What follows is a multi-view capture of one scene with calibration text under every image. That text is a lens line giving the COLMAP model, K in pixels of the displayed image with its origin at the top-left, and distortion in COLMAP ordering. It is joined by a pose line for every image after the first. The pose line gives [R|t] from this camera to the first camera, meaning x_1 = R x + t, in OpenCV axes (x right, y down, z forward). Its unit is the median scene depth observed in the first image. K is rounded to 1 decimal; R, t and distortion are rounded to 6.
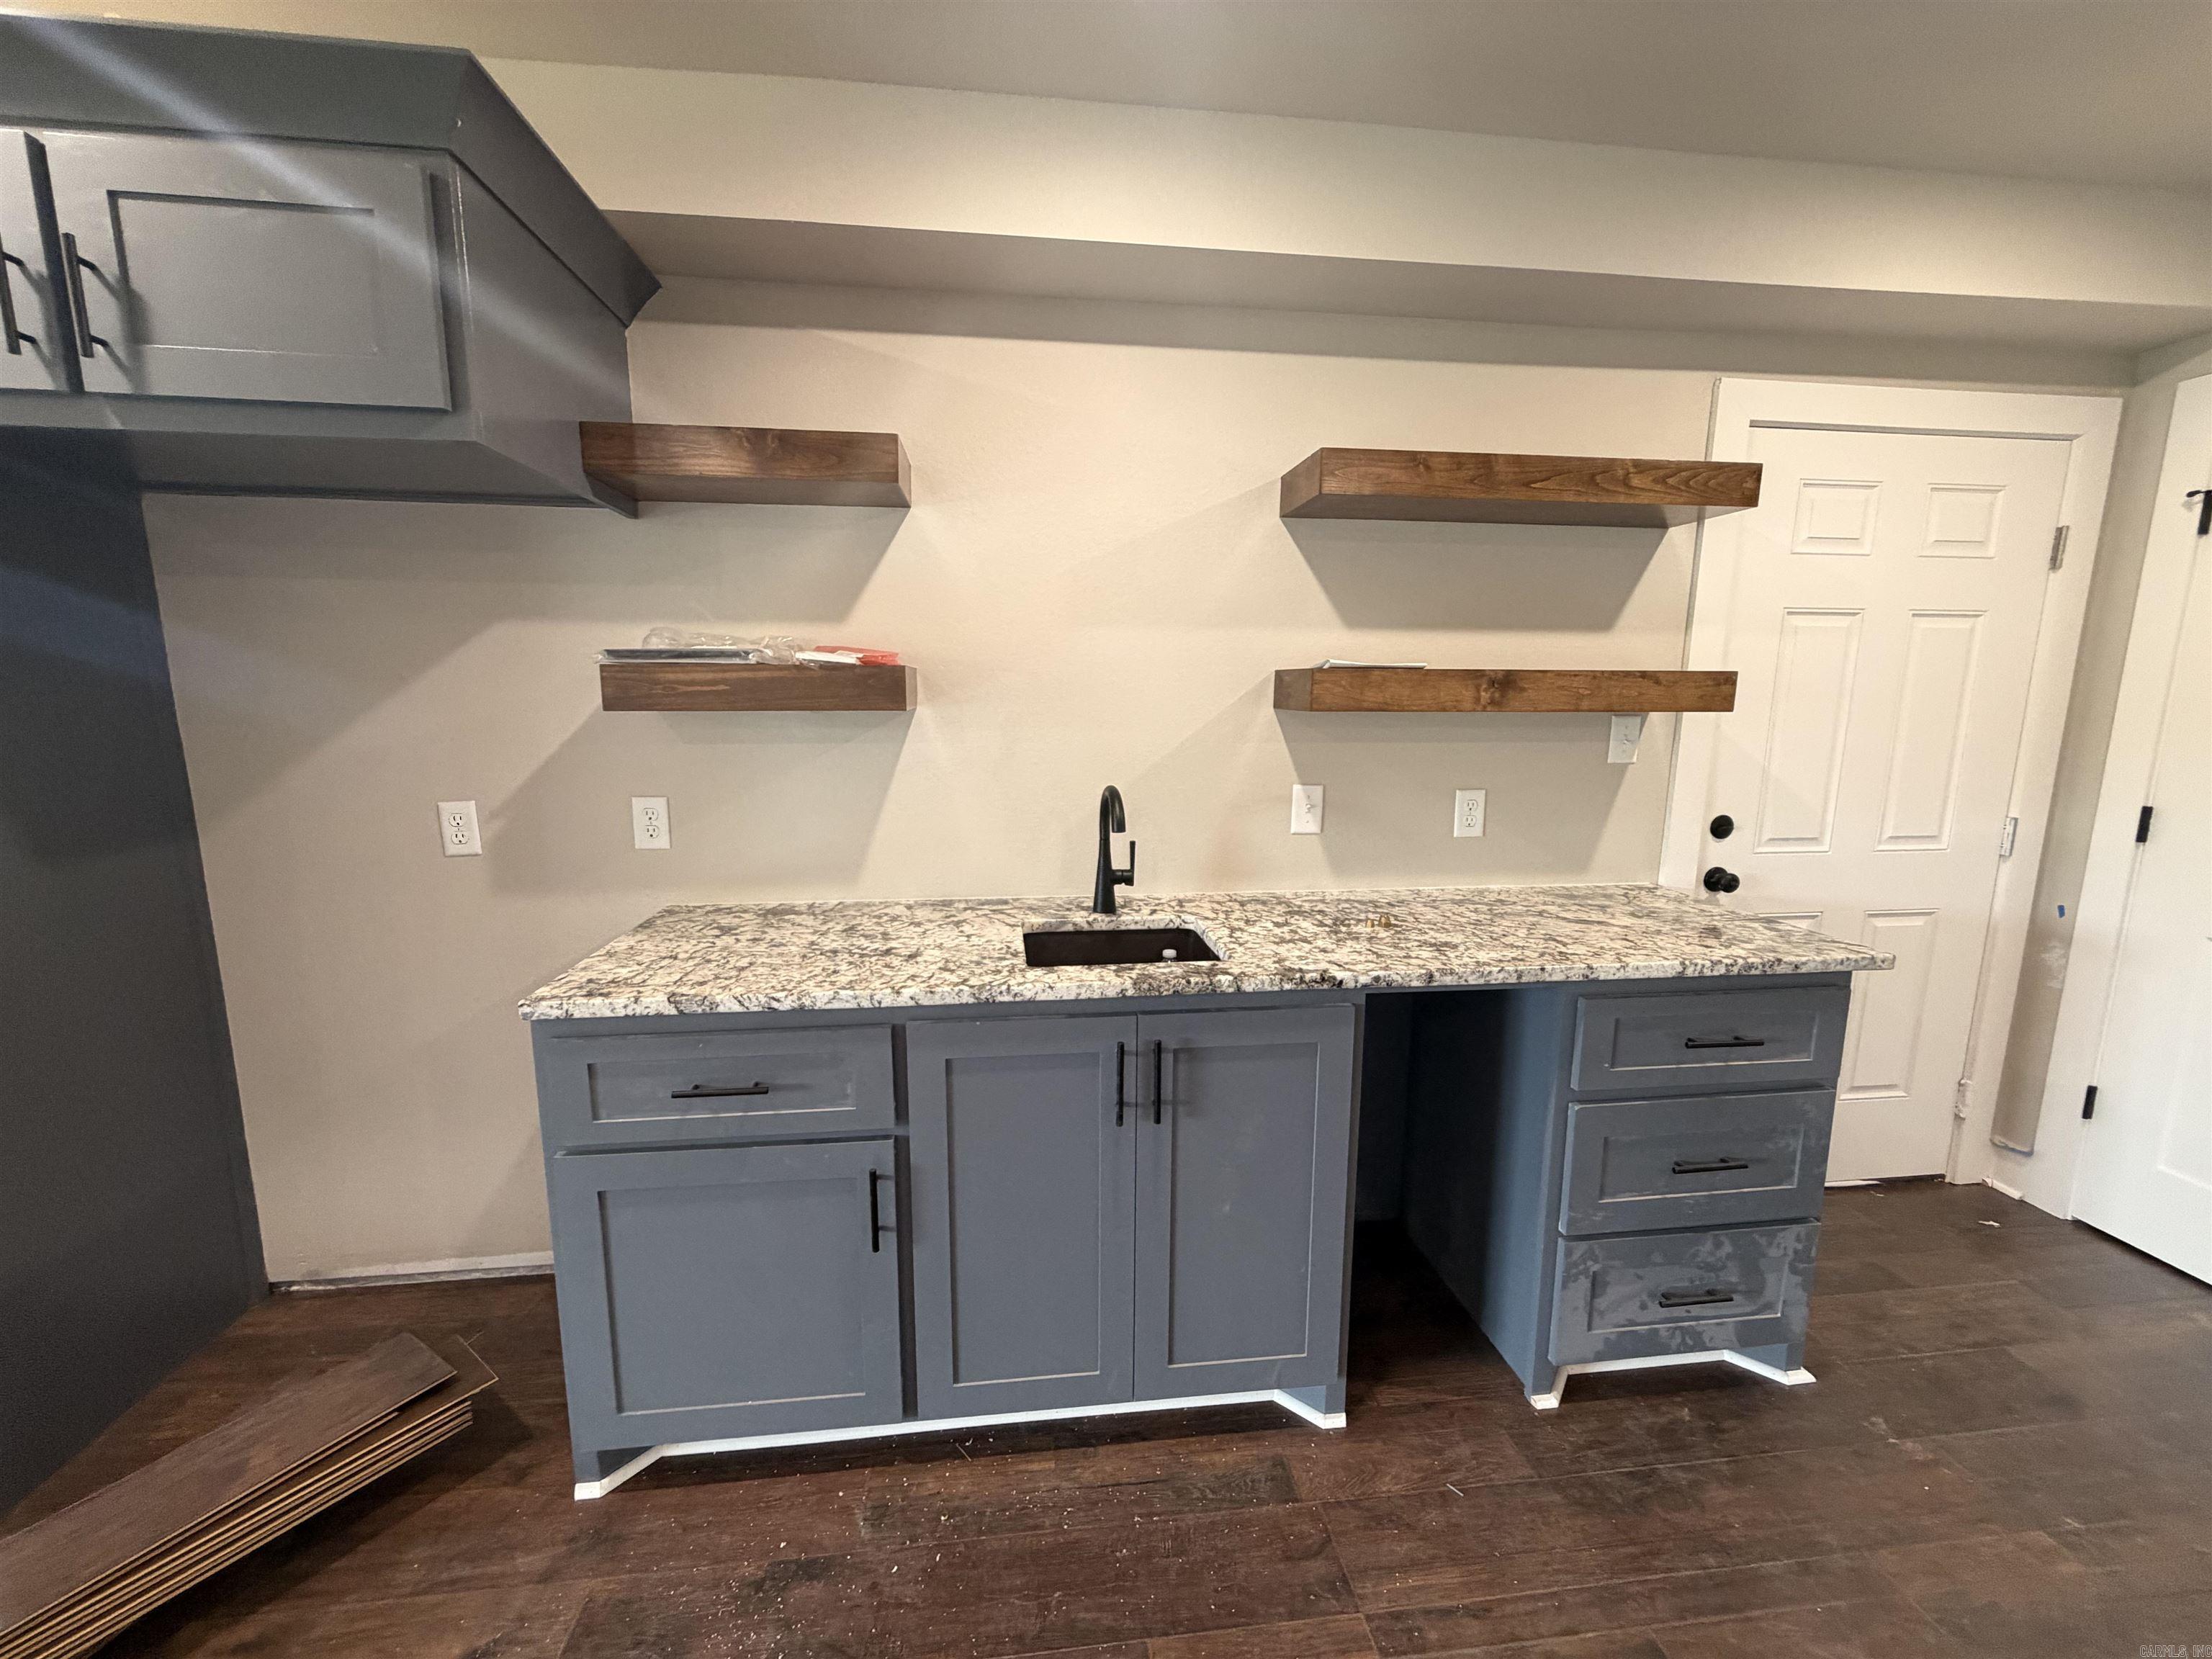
lens RADIAL K [[882.6, 0, 1105.9], [0, 882.6, 829.3], [0, 0, 1]] dist [0.001301, -0.000516]
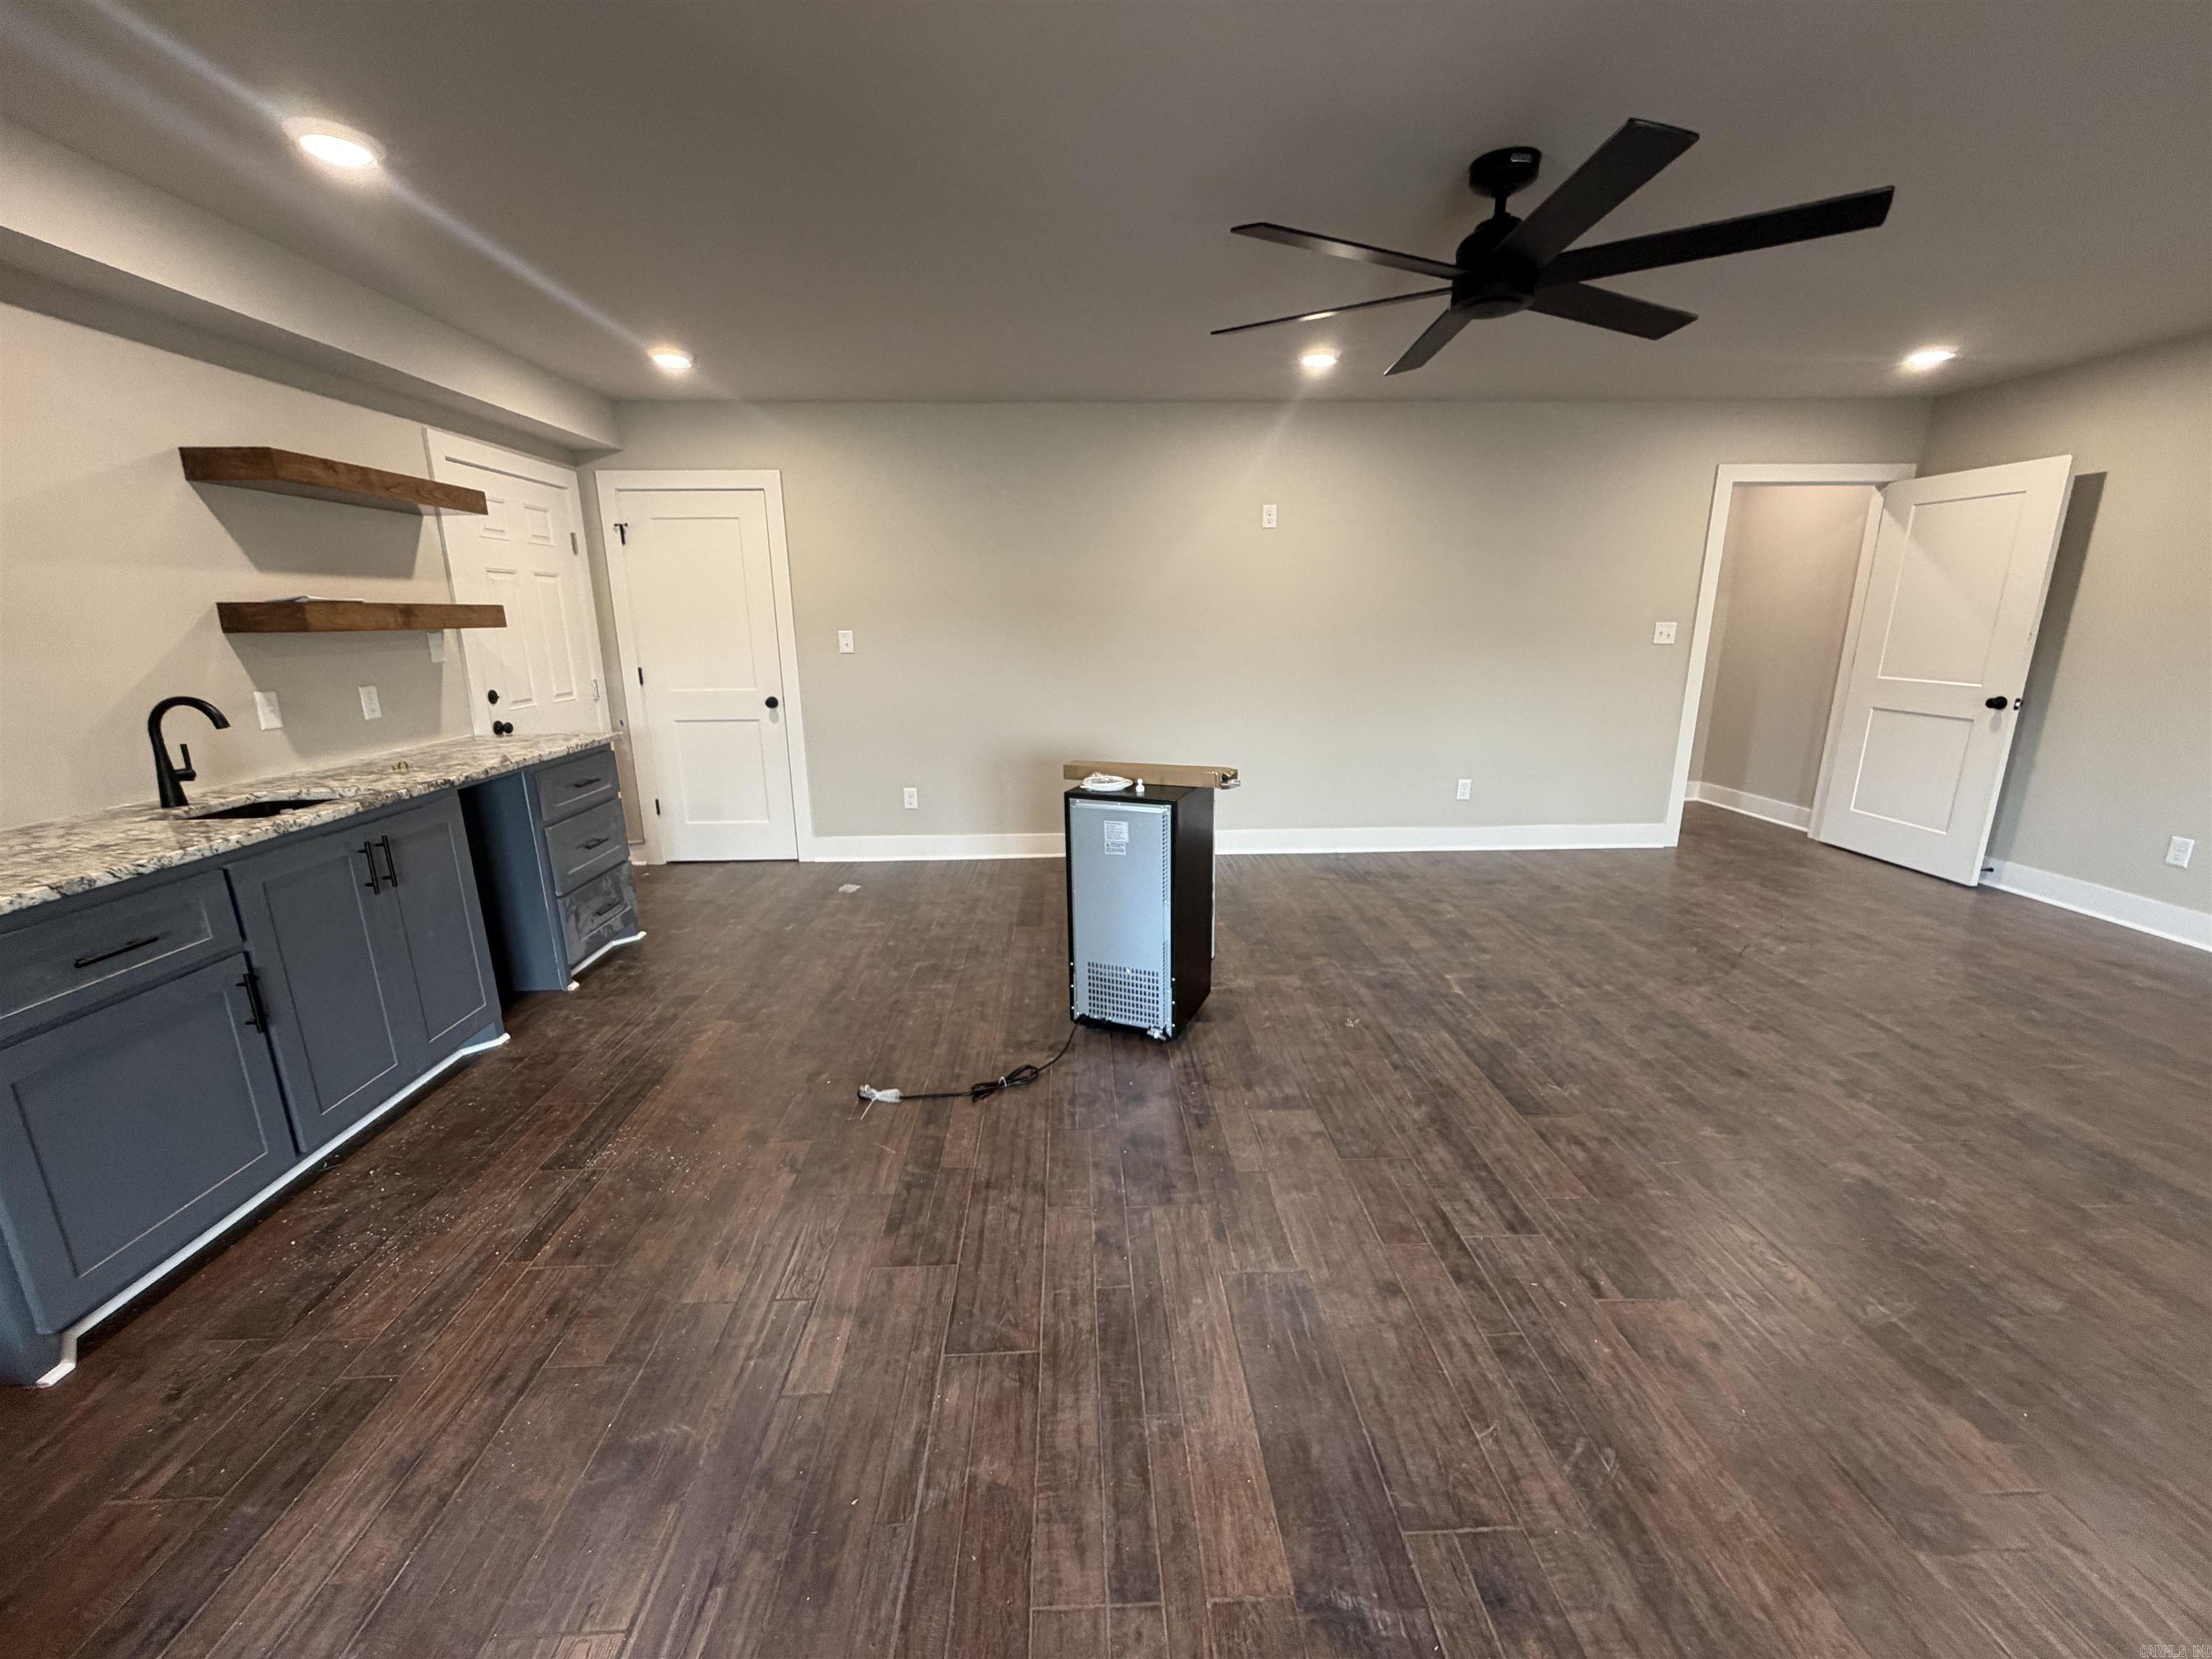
lens RADIAL K [[882.6, 0, 1097.5], [0, 882.6, 834.0], [0, 0, 1]] dist [0.001301, -0.000516]
pose [[0.082611, -0.247012, 0.965485, -1.179599], [0.169583, 0.958151, 0.230625, 0.071132], [-0.982047, 0.144678, 0.121043, -0.412033]]
